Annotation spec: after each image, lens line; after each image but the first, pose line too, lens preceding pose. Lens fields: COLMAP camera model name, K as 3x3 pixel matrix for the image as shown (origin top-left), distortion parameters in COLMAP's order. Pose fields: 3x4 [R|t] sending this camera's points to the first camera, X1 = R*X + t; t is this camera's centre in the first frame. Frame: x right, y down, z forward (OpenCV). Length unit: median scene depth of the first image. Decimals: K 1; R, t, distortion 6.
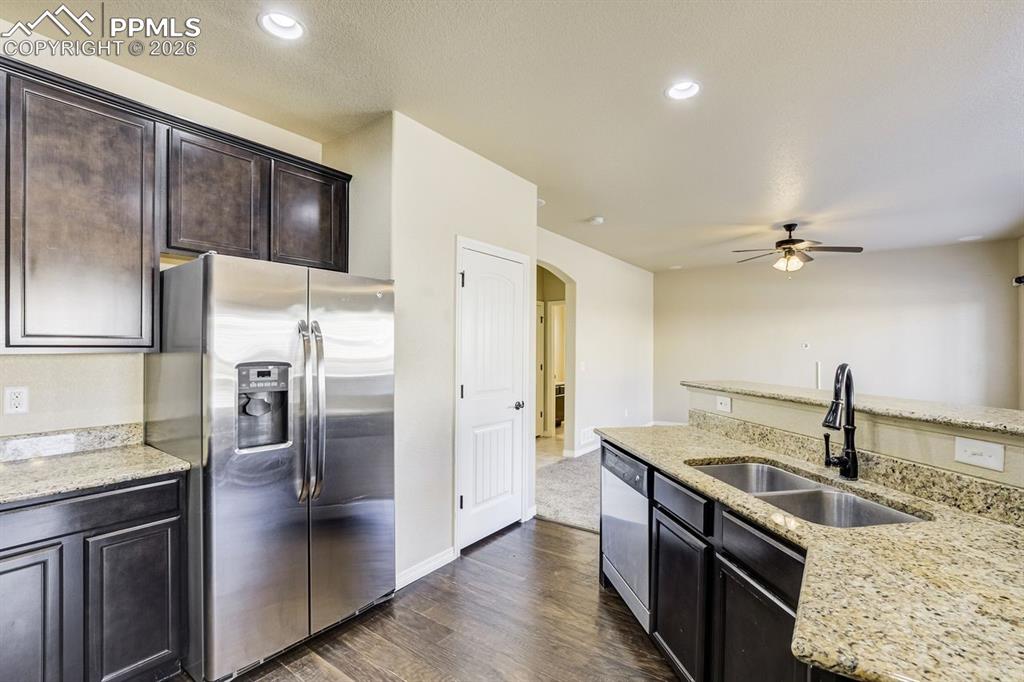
lens RADIAL K [[459.0, 0, 521.3], [0, 459.0, 347.2], [0, 0, 1]] dist [-0.014101, 0.003879]
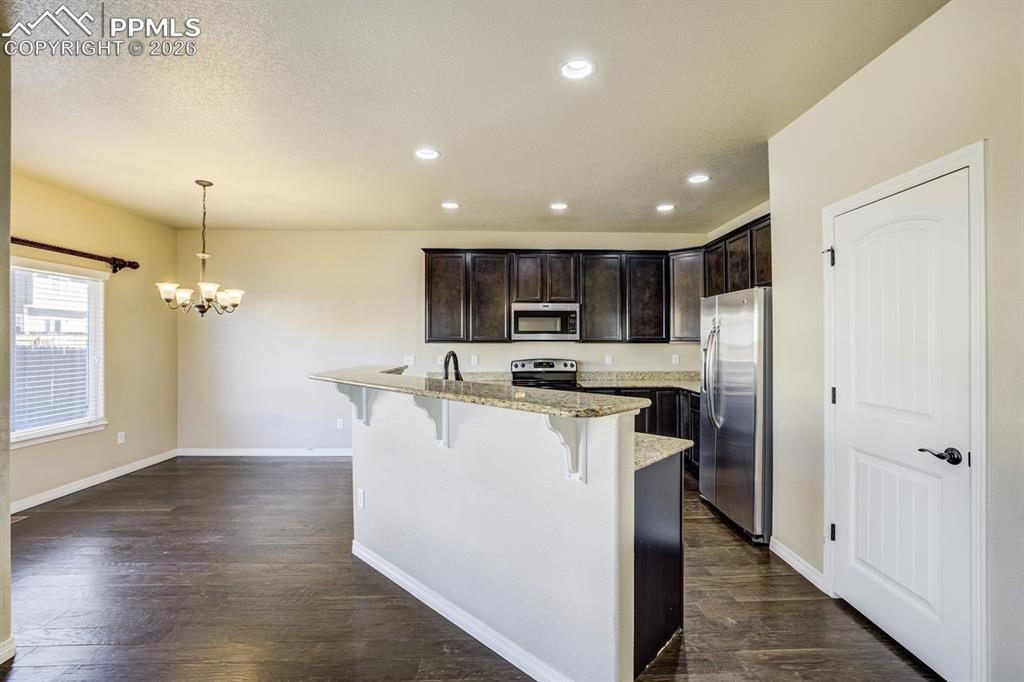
lens RADIAL K [[449.1, 0, 520.7], [0, 449.1, 340.4], [0, 0, 1]] dist [-0.008136, 0.001912]
pose [[-0.800724, -0.000924, -0.599033, 1.055051], [-0.001565, 0.999999, 0.000549, 0.000166], [0.599031, 0.001377, -0.800724, 1.757945]]
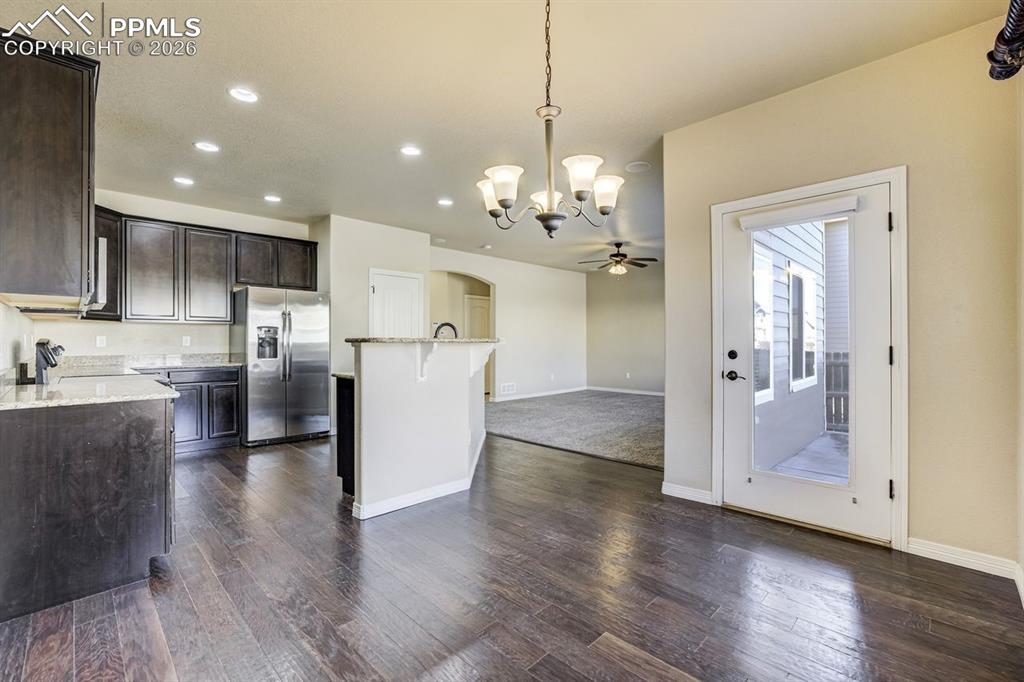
lens RADIAL K [[449.1, 0, 506.0], [0, 449.1, 338.6], [0, 0, 1]] dist [-0.008136, 0.001912]
pose [[0.984409, -0.005766, -0.175799, 1.071357], [0.005181, 0.999979, -0.003790, 0.102954], [0.175817, 0.002820, 0.984419, -1.119940]]
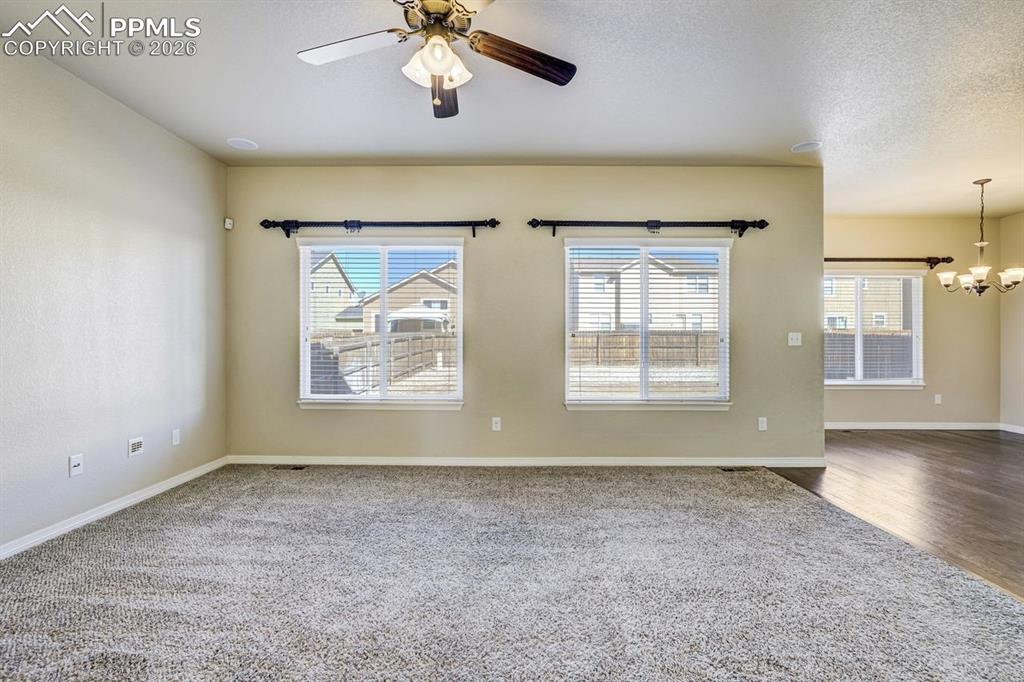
lens RADIAL K [[459.0, 0, 505.5], [0, 459.0, 344.1], [0, 0, 1]] dist [-0.014101, 0.003879]
pose [[-0.565252, -0.003441, 0.824911, 0.547189], [0.005834, 0.999950, 0.008169, 0.095947], [-0.824898, 0.009430, -0.565203, 2.547997]]
